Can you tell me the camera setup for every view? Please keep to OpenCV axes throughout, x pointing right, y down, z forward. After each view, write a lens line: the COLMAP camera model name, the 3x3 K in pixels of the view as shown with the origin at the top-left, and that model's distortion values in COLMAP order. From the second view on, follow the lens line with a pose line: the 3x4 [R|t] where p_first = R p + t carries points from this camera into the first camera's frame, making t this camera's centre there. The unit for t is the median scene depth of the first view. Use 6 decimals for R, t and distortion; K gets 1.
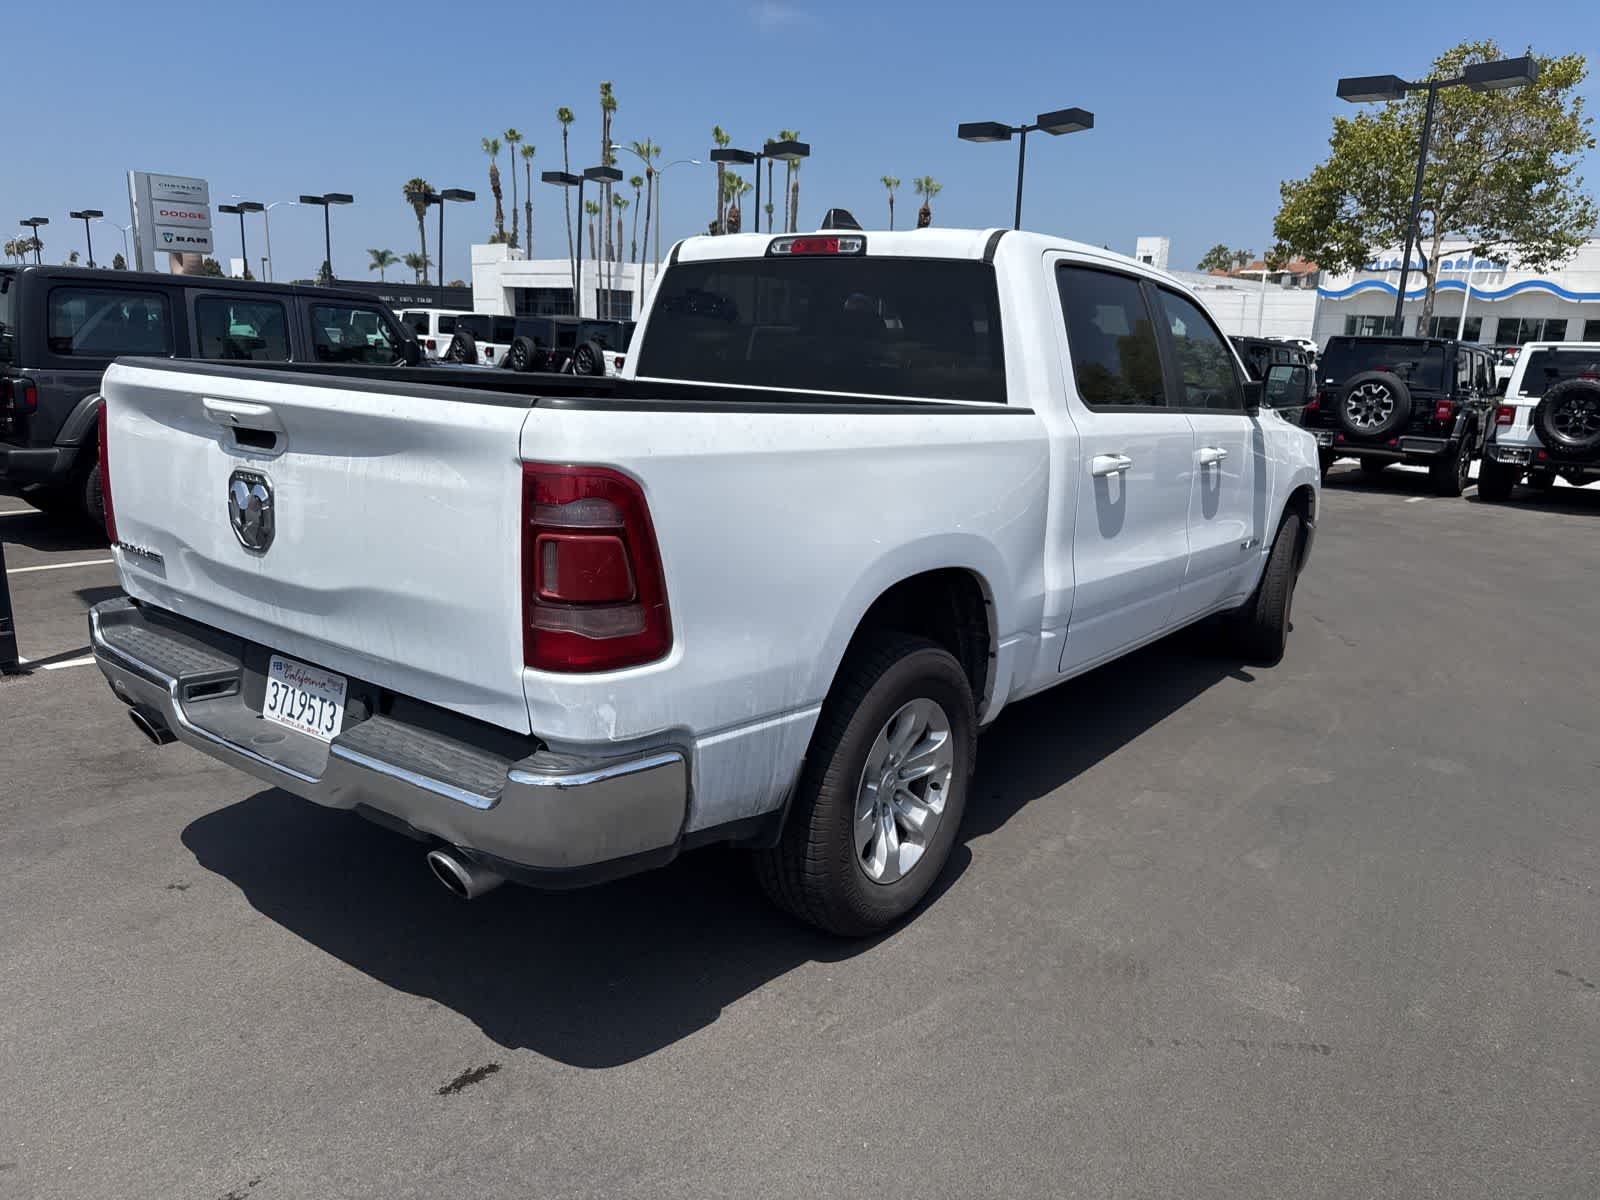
lens RADIAL K [[1143.2, 0, 809.0], [0, 1143.2, 598.7], [0, 0, 1]] dist [0.033956, -0.036023]
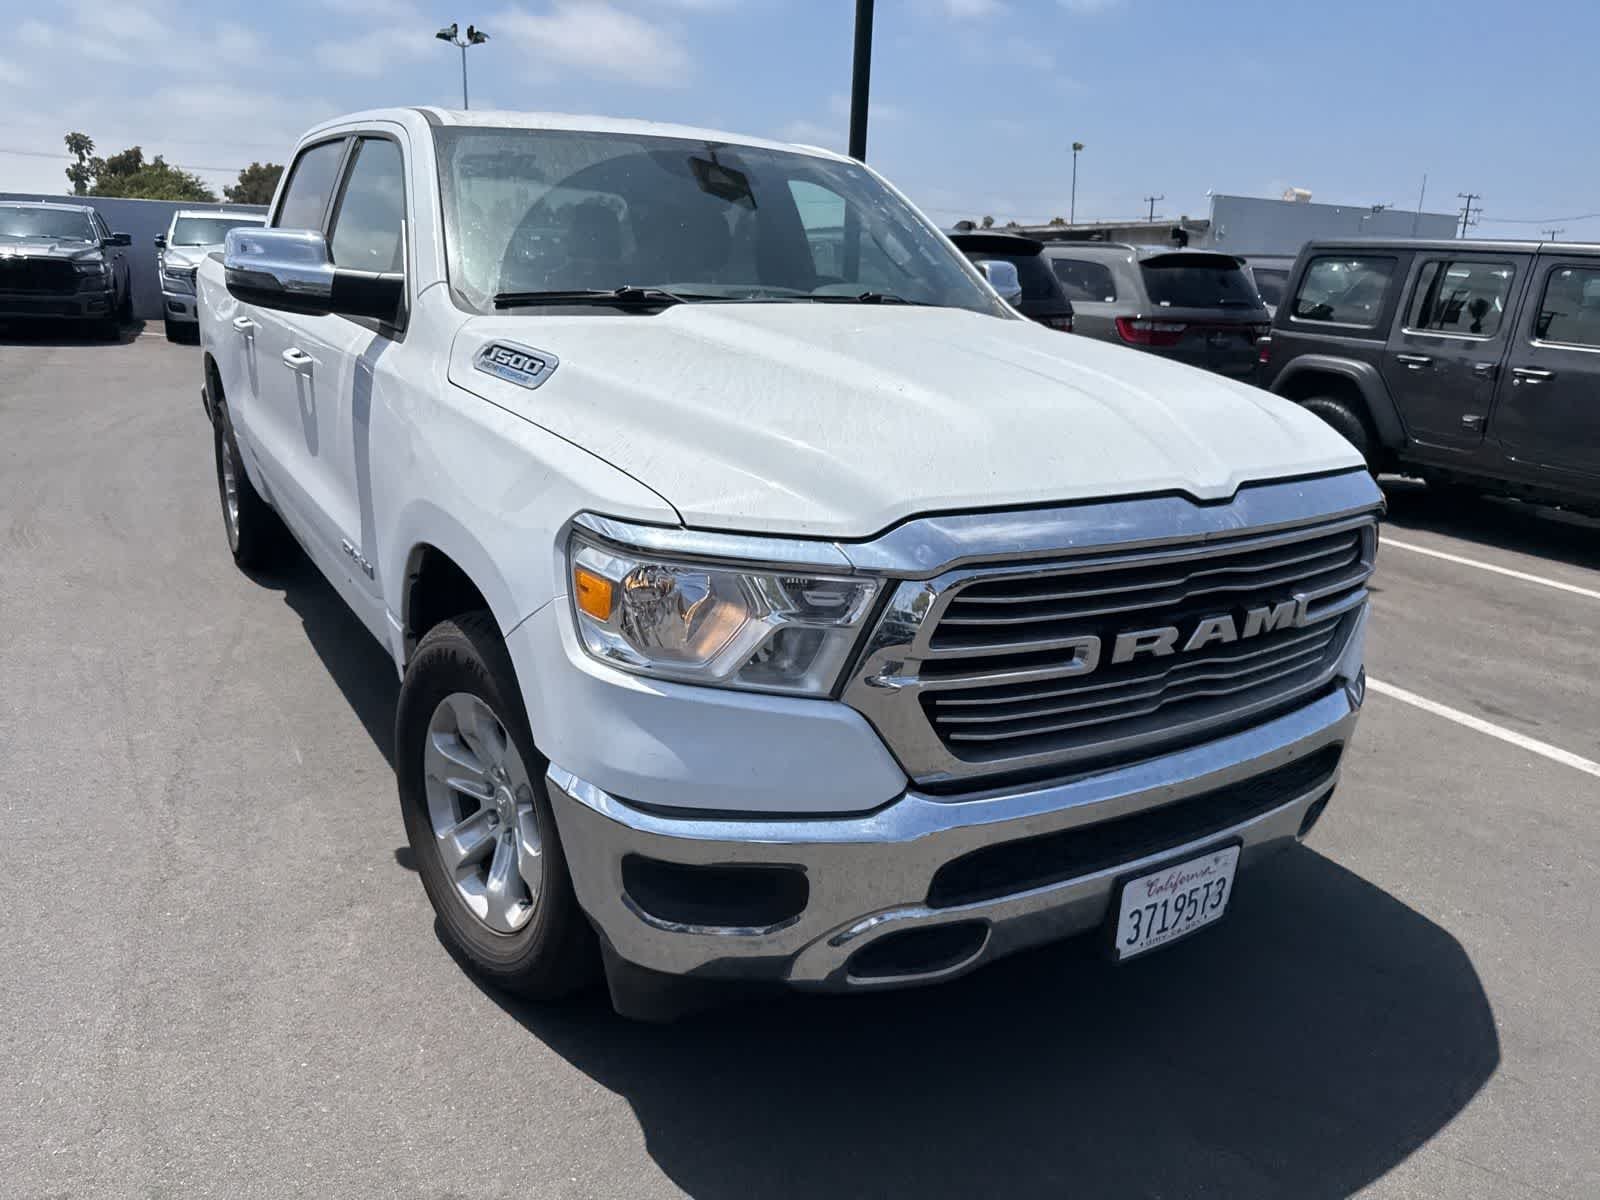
lens RADIAL K [[1143.2, 0, 793.4], [0, 1143.2, 603.6], [0, 0, 1]] dist [0.033956, -0.036023]
pose [[-0.360224, 0.213465, -0.908114, 1.346954], [-0.261442, 0.911354, 0.317934, -0.431388], [0.895481, 0.351947, -0.272483, 2.211655]]
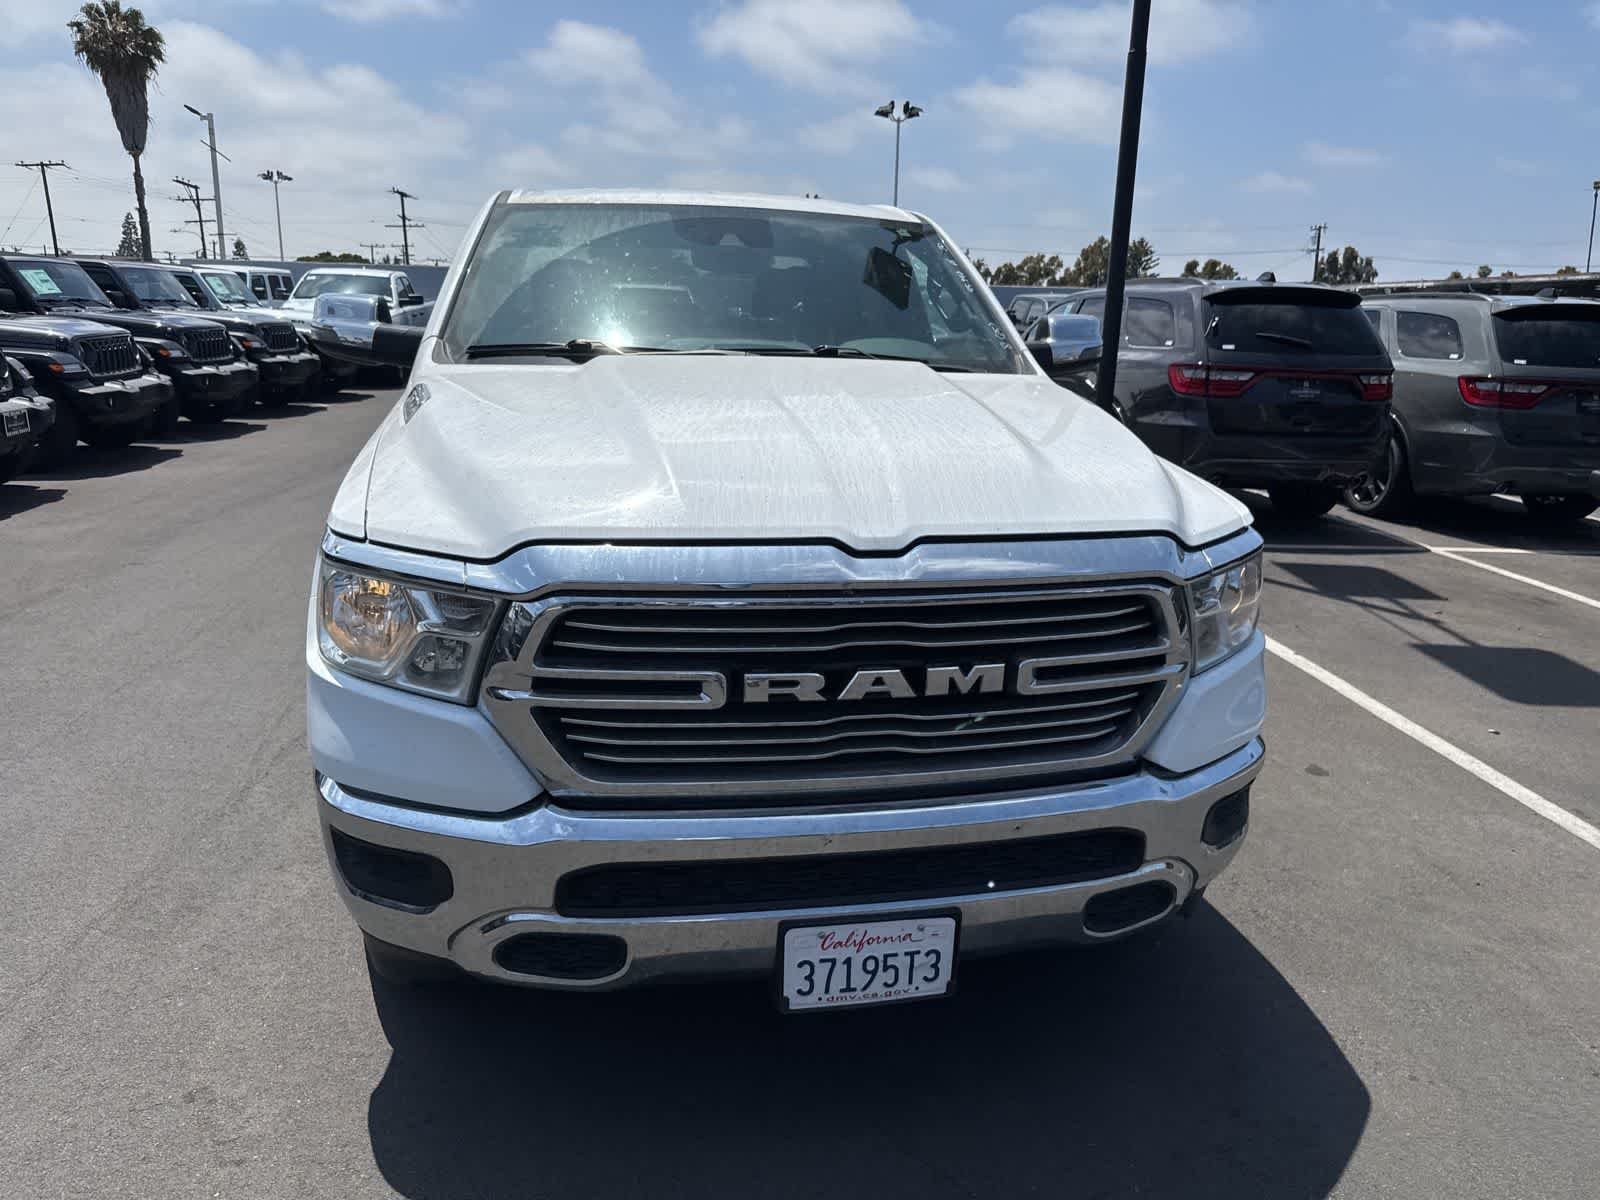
lens RADIAL K [[1143.2, 0, 805.9], [0, 1143.2, 604.8], [0, 0, 1]] dist [0.033956, -0.036023]
pose [[-0.666802, 0.129445, -0.733907, 1.171732], [-0.221809, 0.905694, 0.361273, -0.526794], [0.711460, 0.403685, -0.575207, 2.550061]]
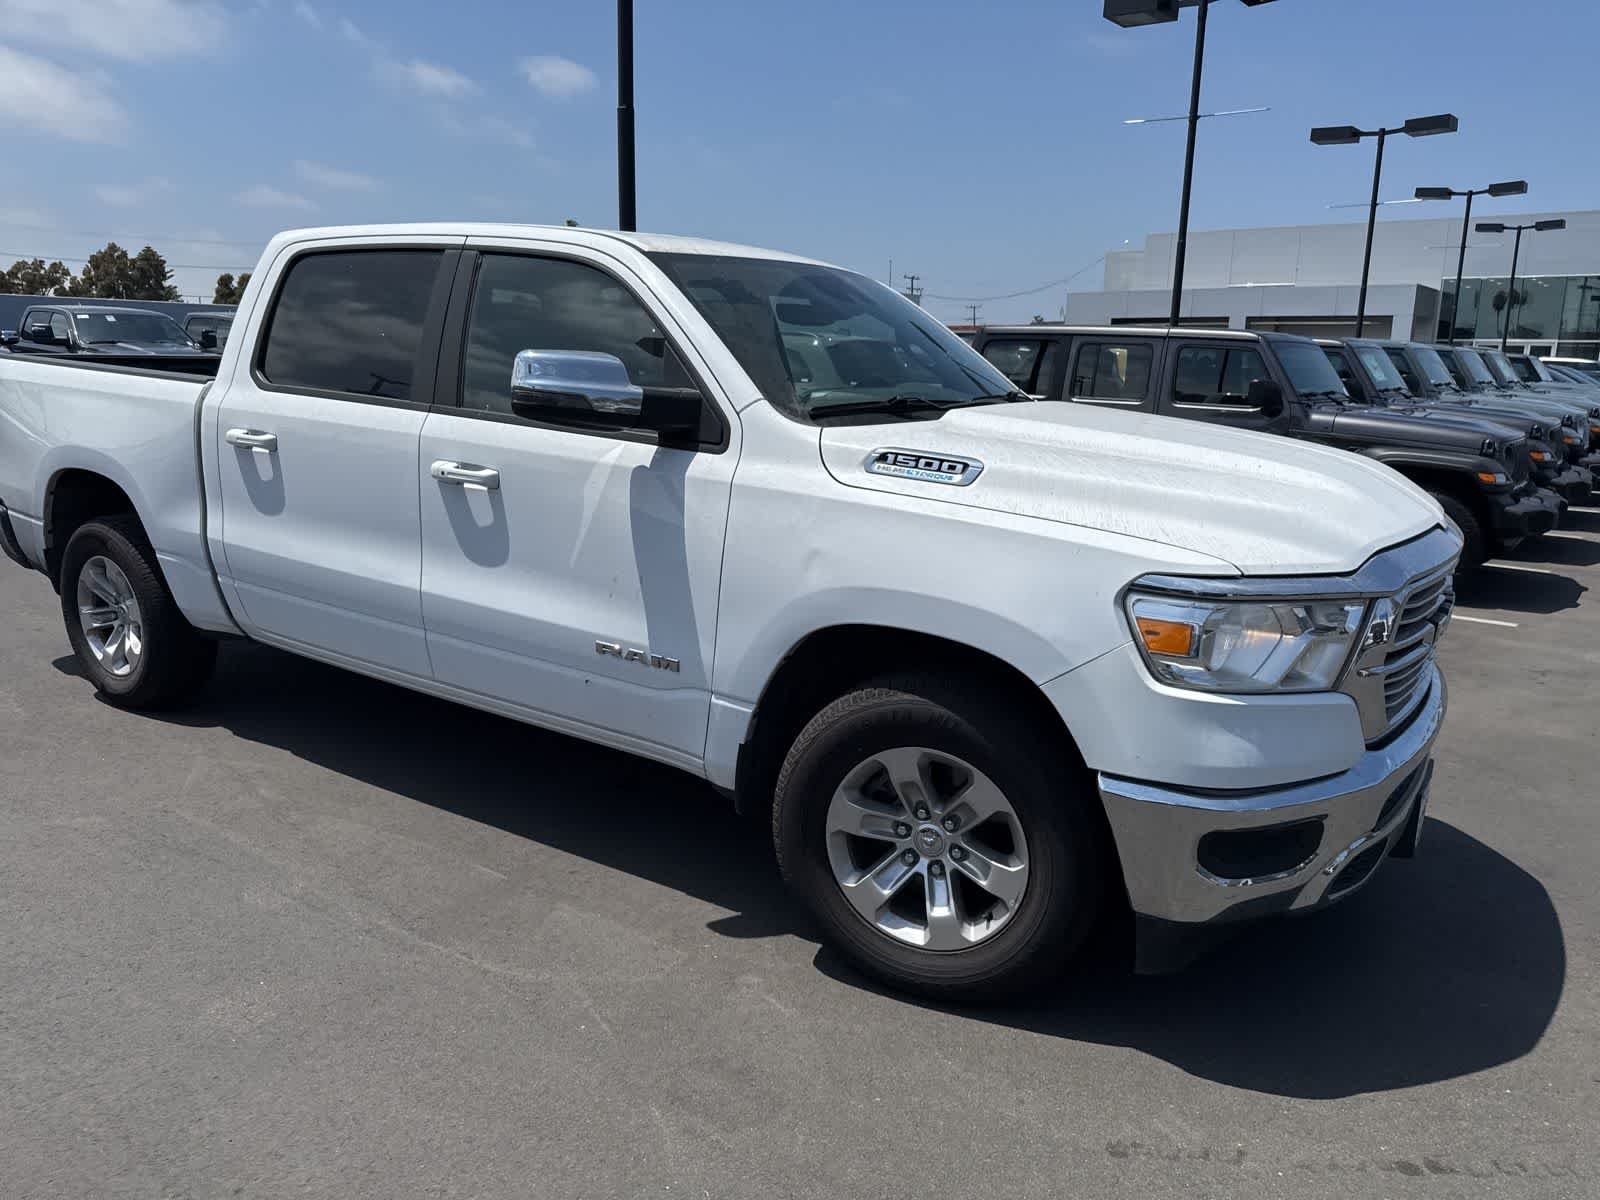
lens RADIAL K [[1143.2, 0, 807.8], [0, 1143.2, 596.0], [0, 0, 1]] dist [0.033956, -0.036023]
pose [[0.062402, 0.172327, -0.983061, 1.575443], [-0.246944, 0.957021, 0.152087, -0.310170], [0.967019, 0.233270, 0.102275, 1.661441]]
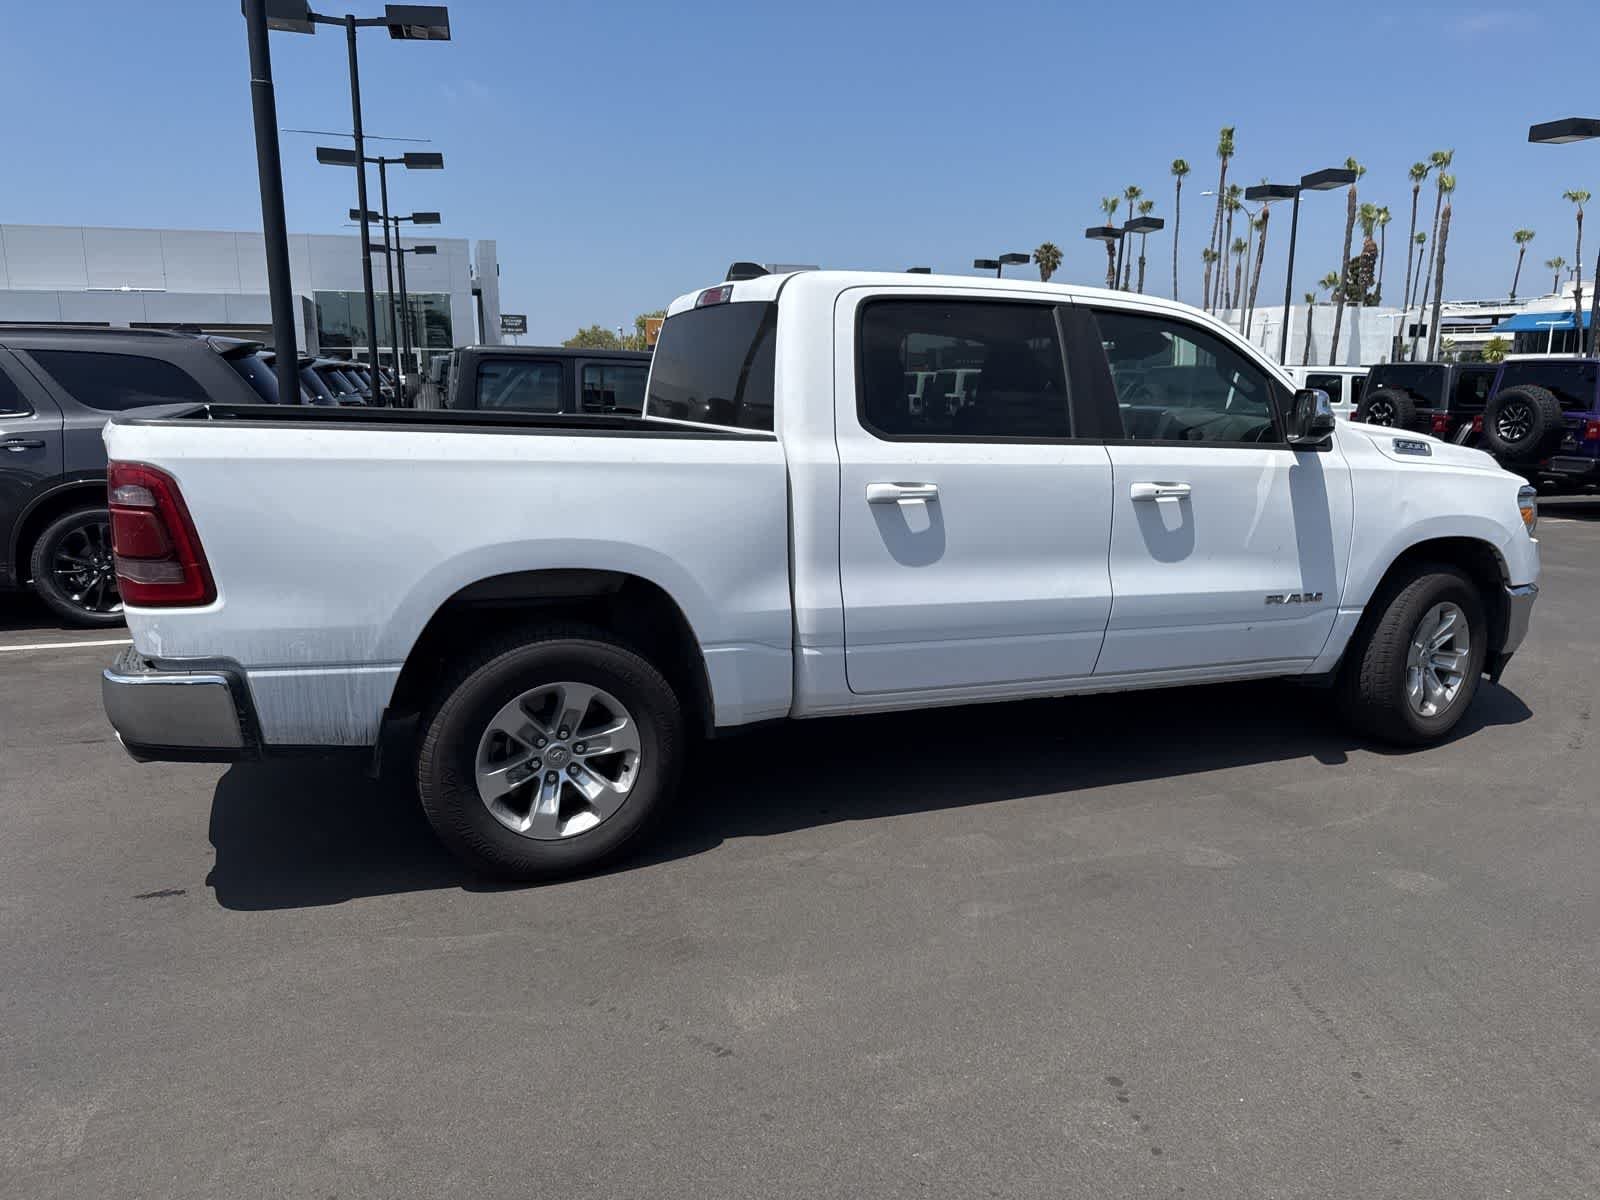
lens RADIAL K [[1143.2, 0, 790.8], [0, 1143.2, 600.0], [0, 0, 1]] dist [0.033956, -0.036023]
pose [[0.857301, 0.065855, -0.510586, 0.815441], [-0.088888, 0.995824, -0.020807, 0.008510], [0.507083, 0.063223, 0.859575, 0.108463]]
